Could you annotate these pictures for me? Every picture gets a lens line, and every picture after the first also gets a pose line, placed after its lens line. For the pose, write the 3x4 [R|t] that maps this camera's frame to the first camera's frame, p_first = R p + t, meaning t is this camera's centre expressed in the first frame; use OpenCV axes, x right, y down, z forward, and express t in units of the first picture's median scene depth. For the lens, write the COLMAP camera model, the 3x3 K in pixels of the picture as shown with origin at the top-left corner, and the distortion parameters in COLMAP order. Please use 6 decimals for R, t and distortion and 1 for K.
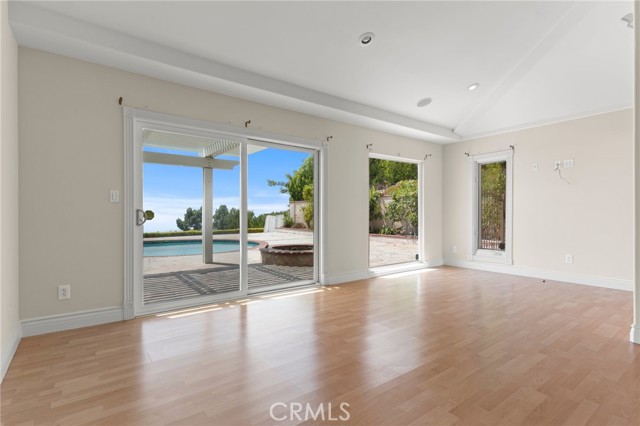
lens RADIAL K [[308.1, 0, 319.5], [0, 308.1, 213.7], [0, 0, 1]] dist [0.019925, -0.000920]
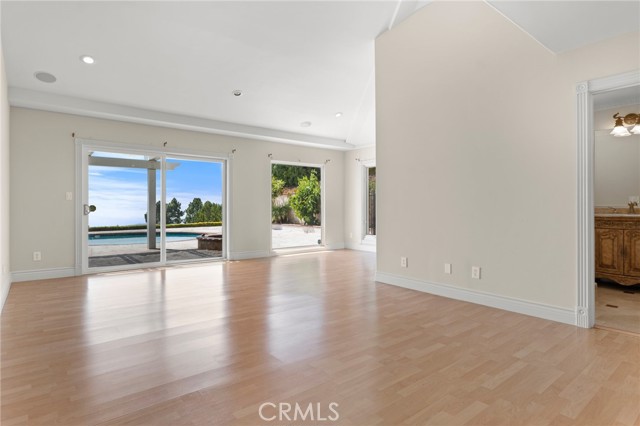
lens RADIAL K [[334.7, 0, 316.4], [0, 334.7, 207.0], [0, 0, 1]] dist [0.000227, 0.001406]
pose [[0.999195, -0.002516, 0.040037, 0.264352], [0.002548, 0.999996, -0.000751, 0.001364], [-0.040035, 0.000852, 0.999198, -0.374409]]
